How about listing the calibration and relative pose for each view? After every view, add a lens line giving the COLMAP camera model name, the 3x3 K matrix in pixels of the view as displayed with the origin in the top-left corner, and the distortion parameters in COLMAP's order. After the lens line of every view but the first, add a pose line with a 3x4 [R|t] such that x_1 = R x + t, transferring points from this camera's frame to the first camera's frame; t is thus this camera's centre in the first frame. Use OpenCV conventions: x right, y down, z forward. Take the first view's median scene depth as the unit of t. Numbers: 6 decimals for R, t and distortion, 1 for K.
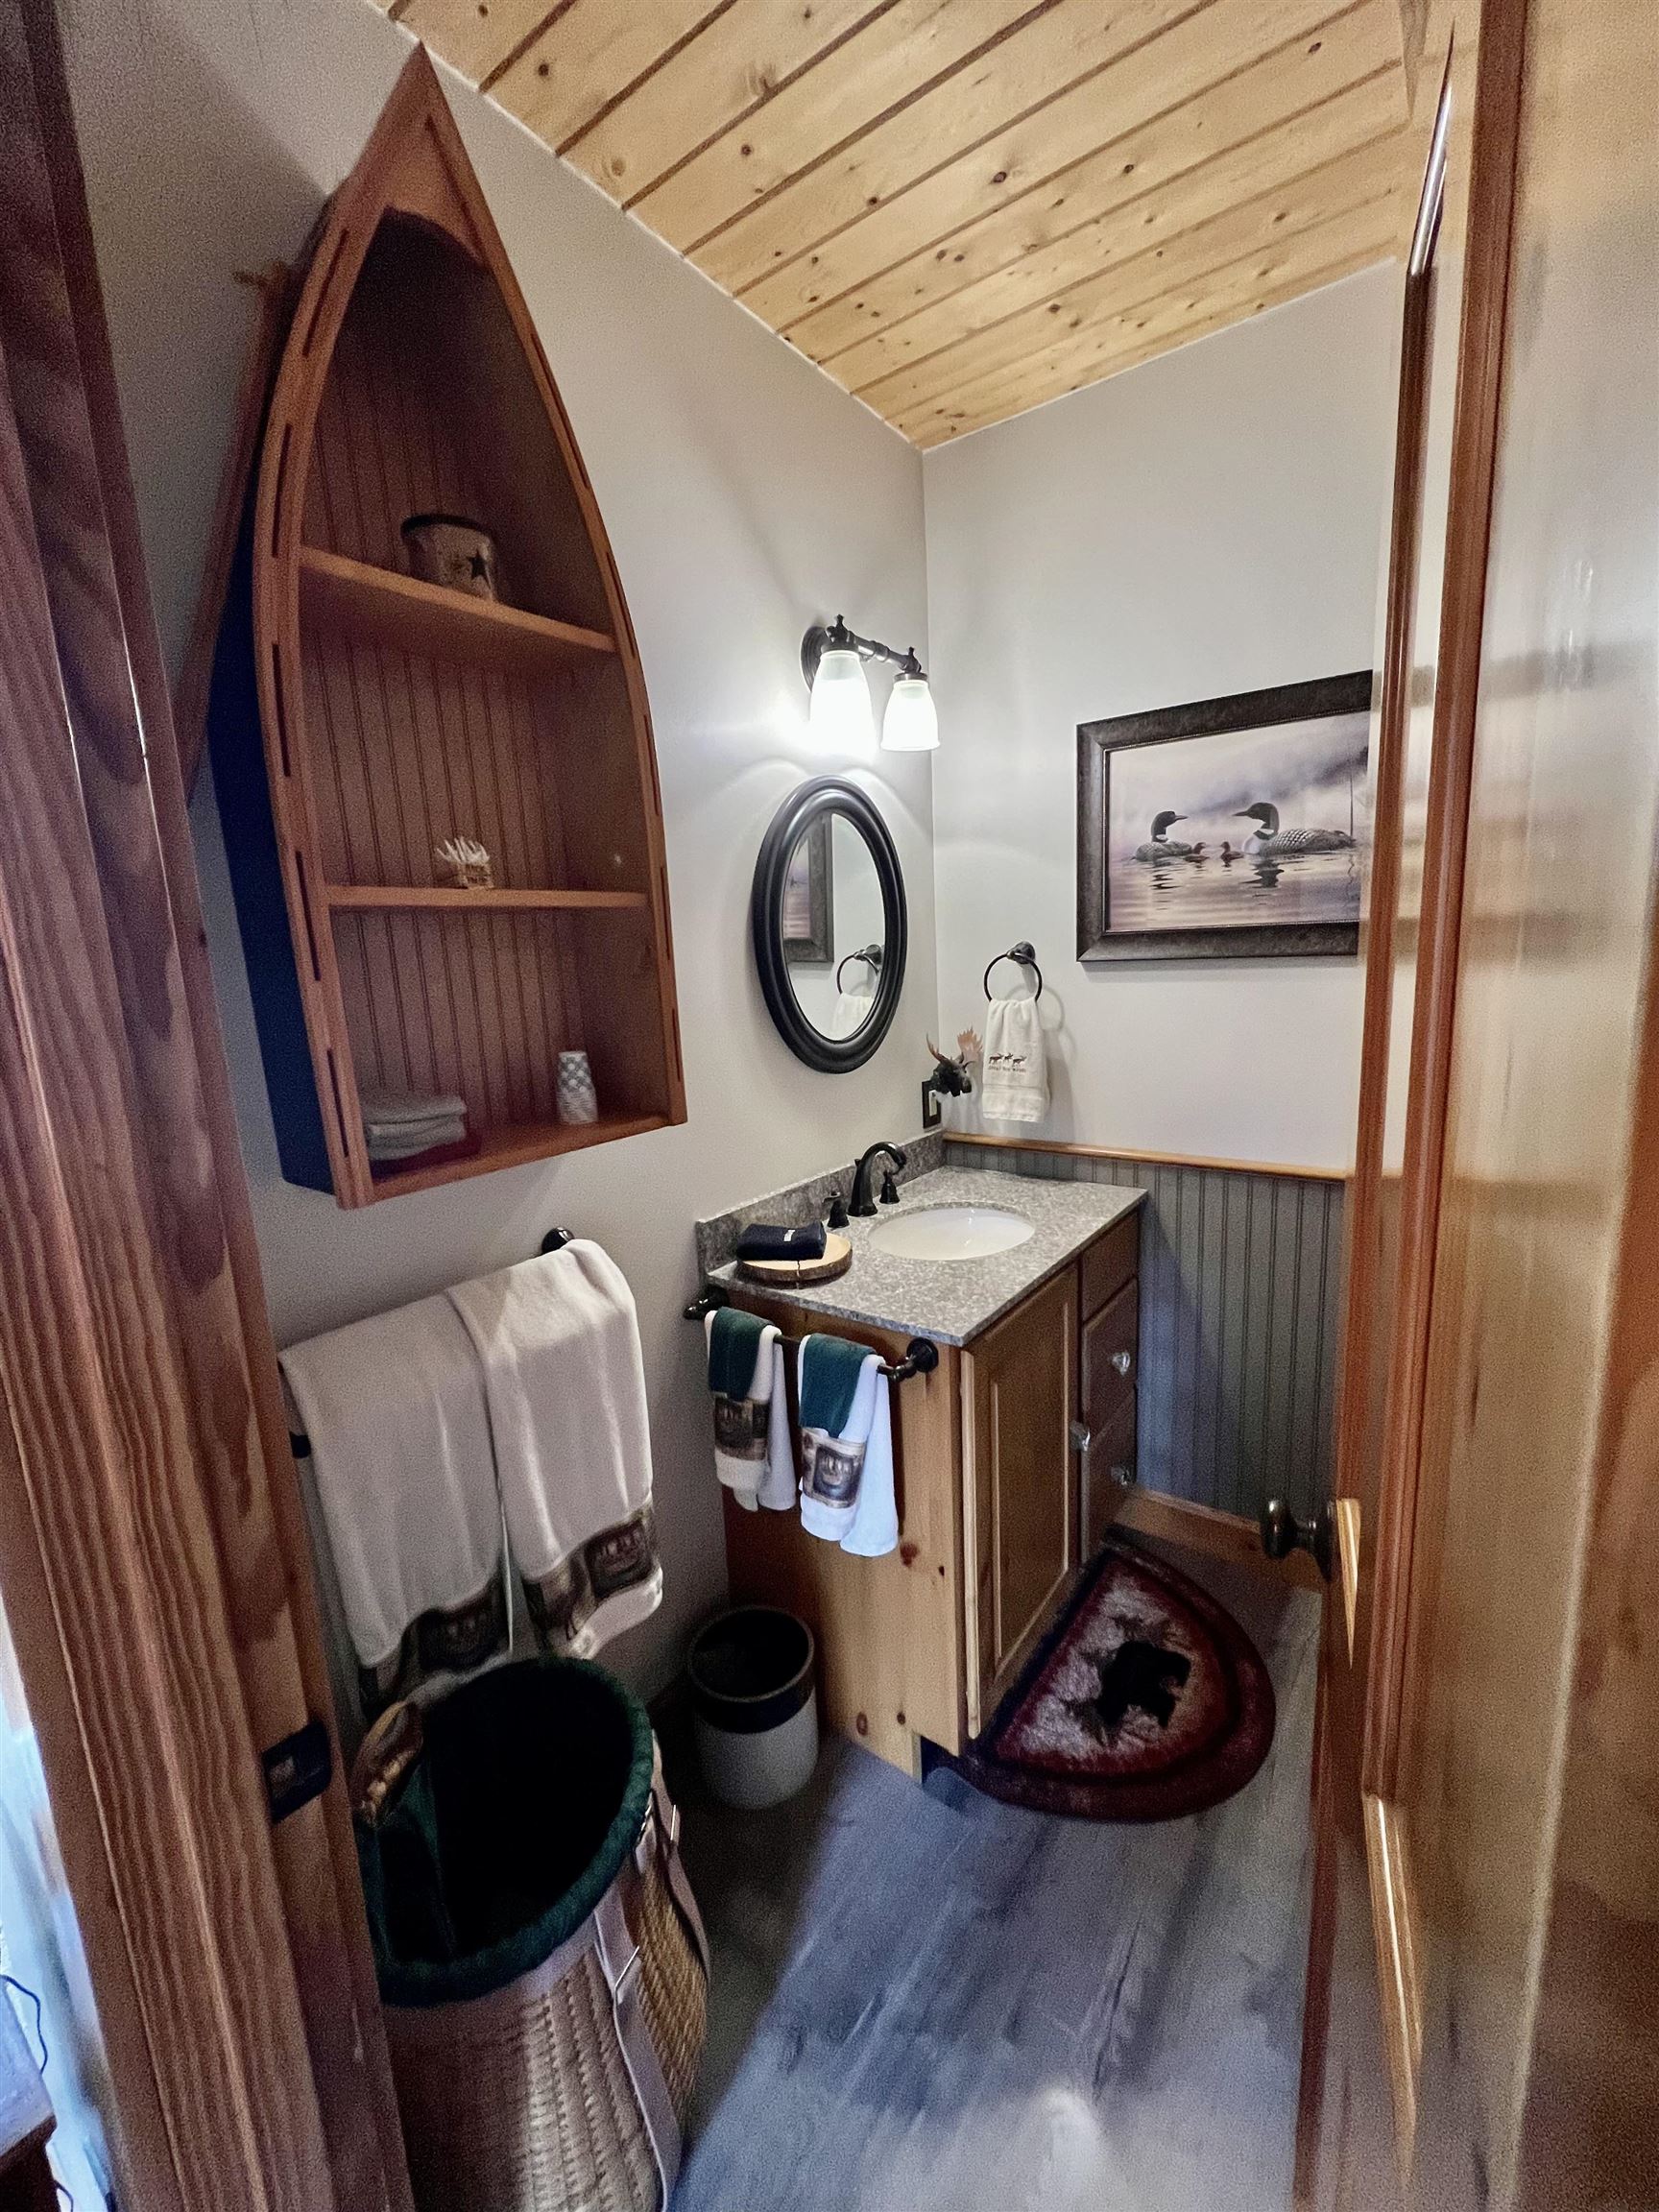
lens RADIAL K [[894.8, 0, 830.4], [0, 894.8, 1099.0], [0, 0, 1]] dist [-0.008089, 0.001918]
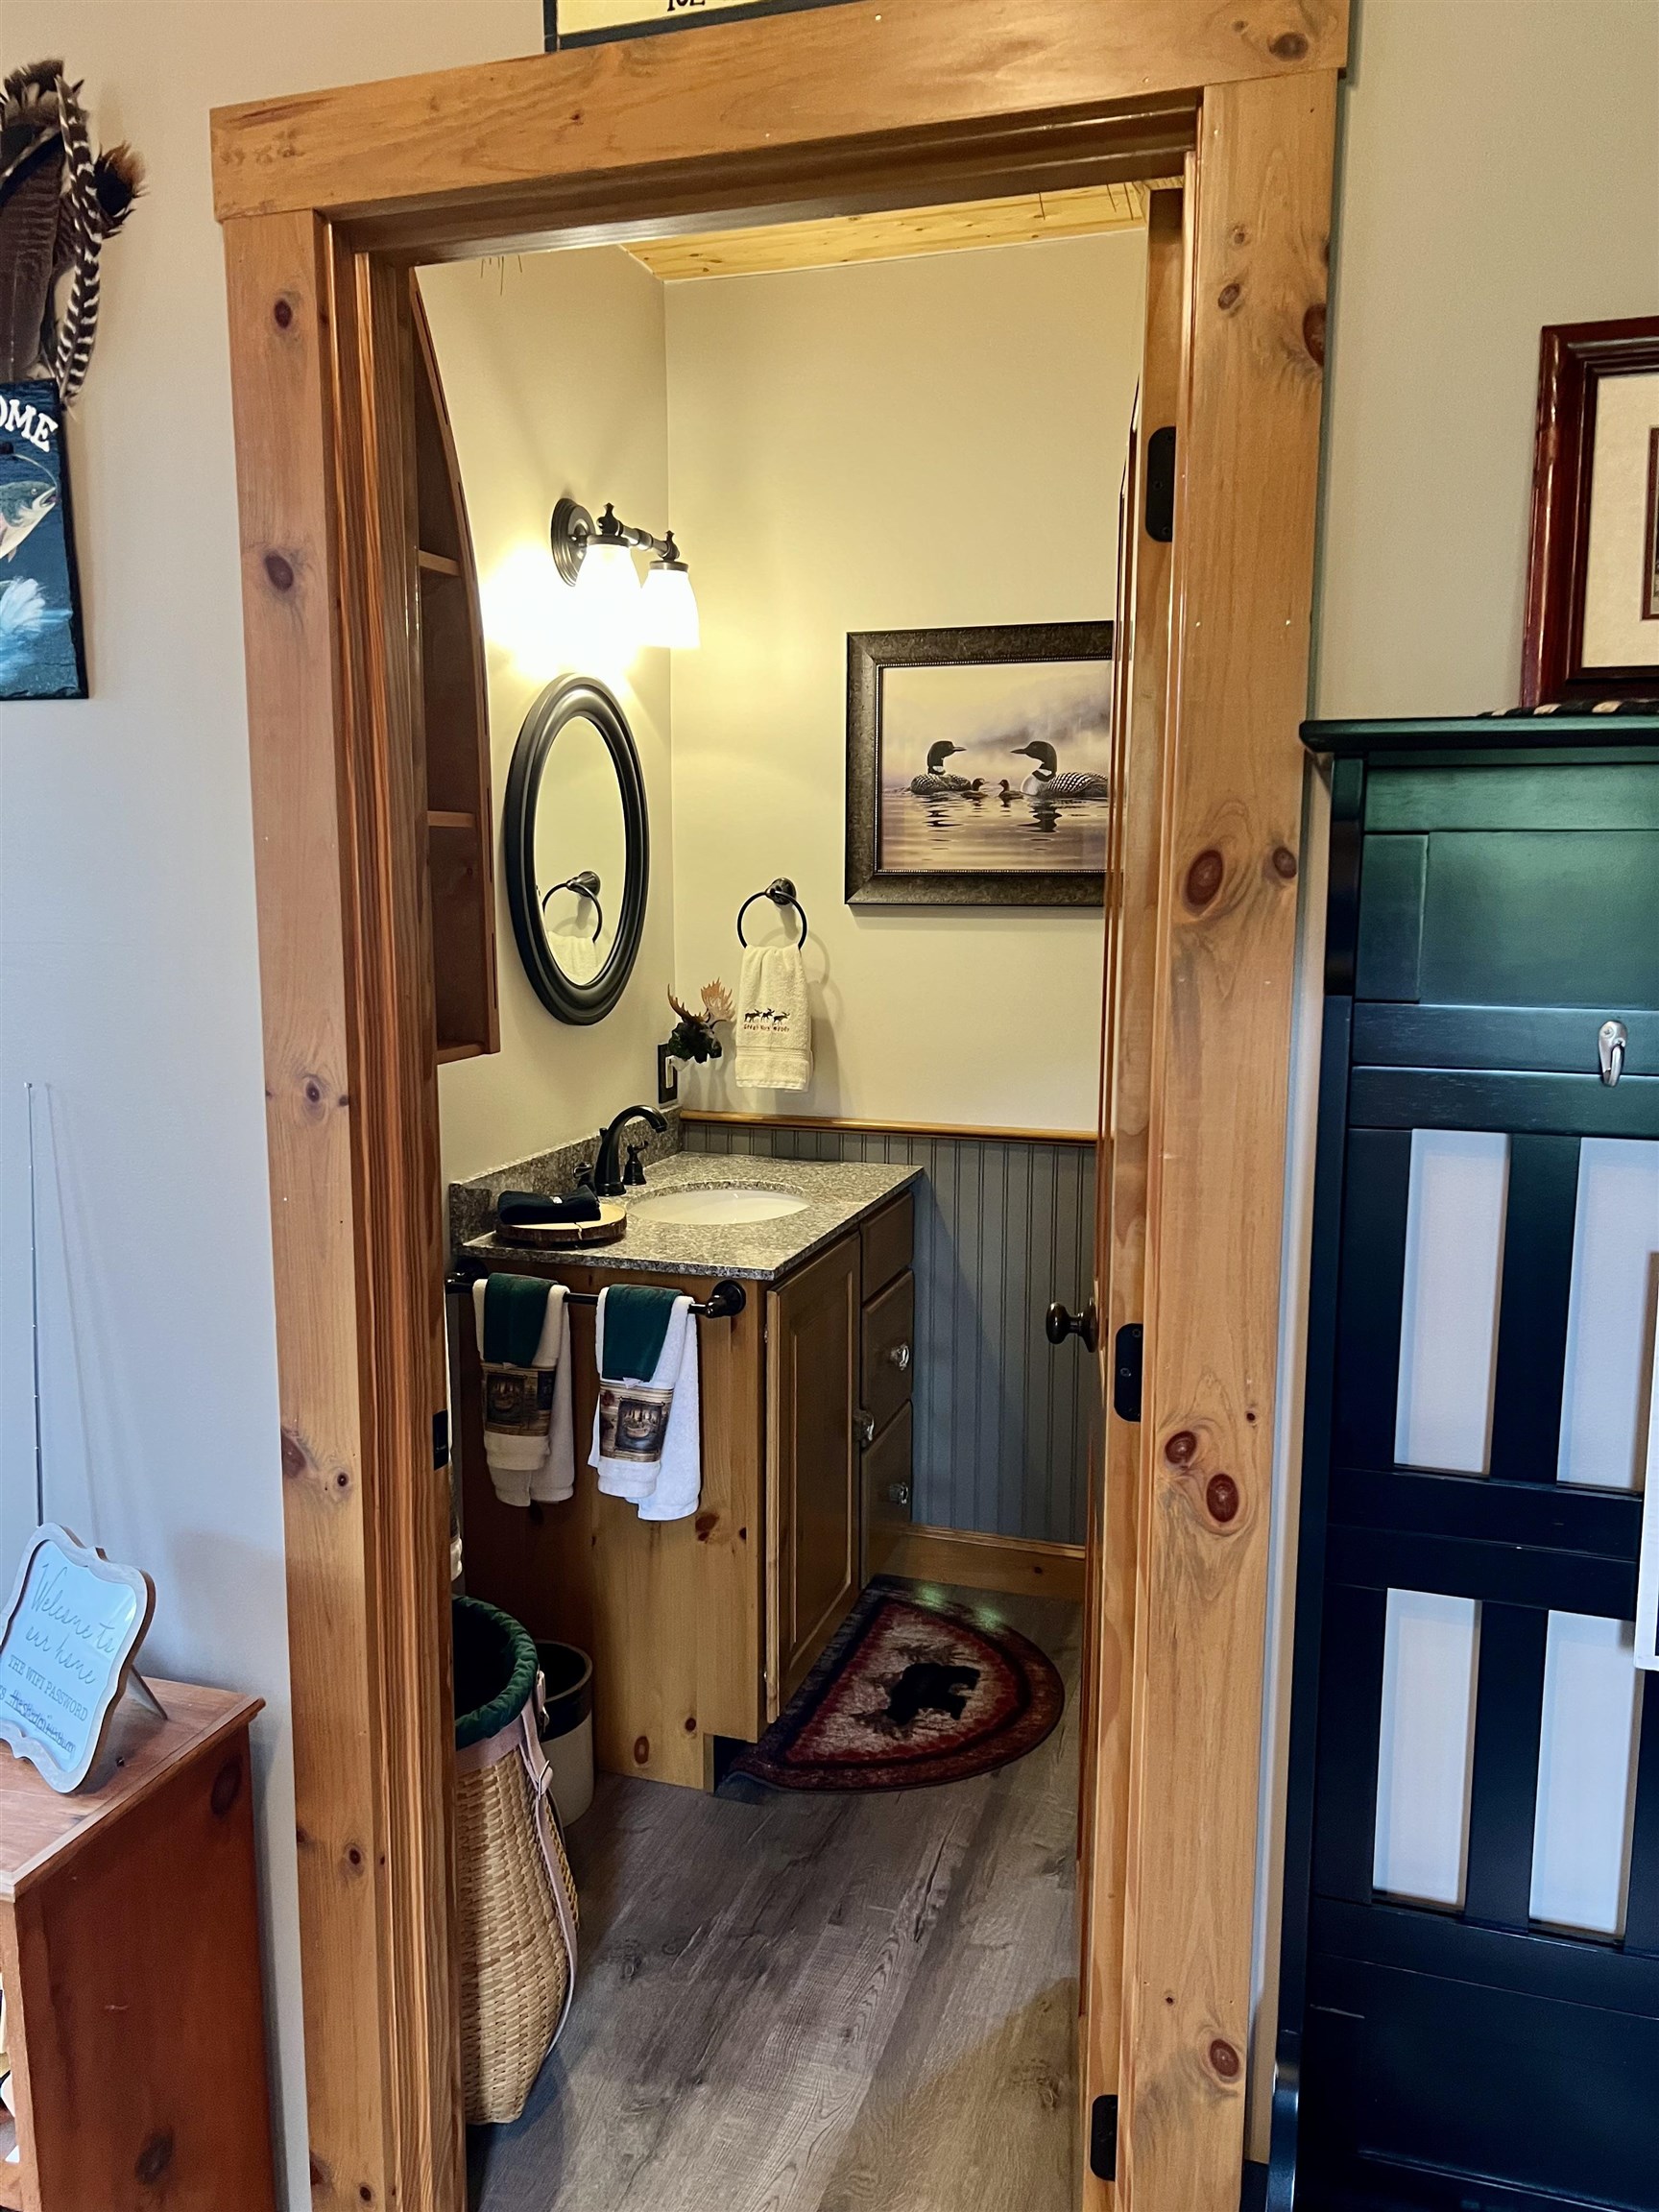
lens RADIAL K [[1676.0, 0, 826.1], [0, 1676.0, 1113.9], [0, 0, 1]] dist [0.044472, -0.020639]
pose [[0.948476, 0.000857, 0.316847, -0.319250], [0.007451, 0.999659, -0.025009, 0.112621], [-0.316760, 0.026081, 0.948147, -0.656813]]
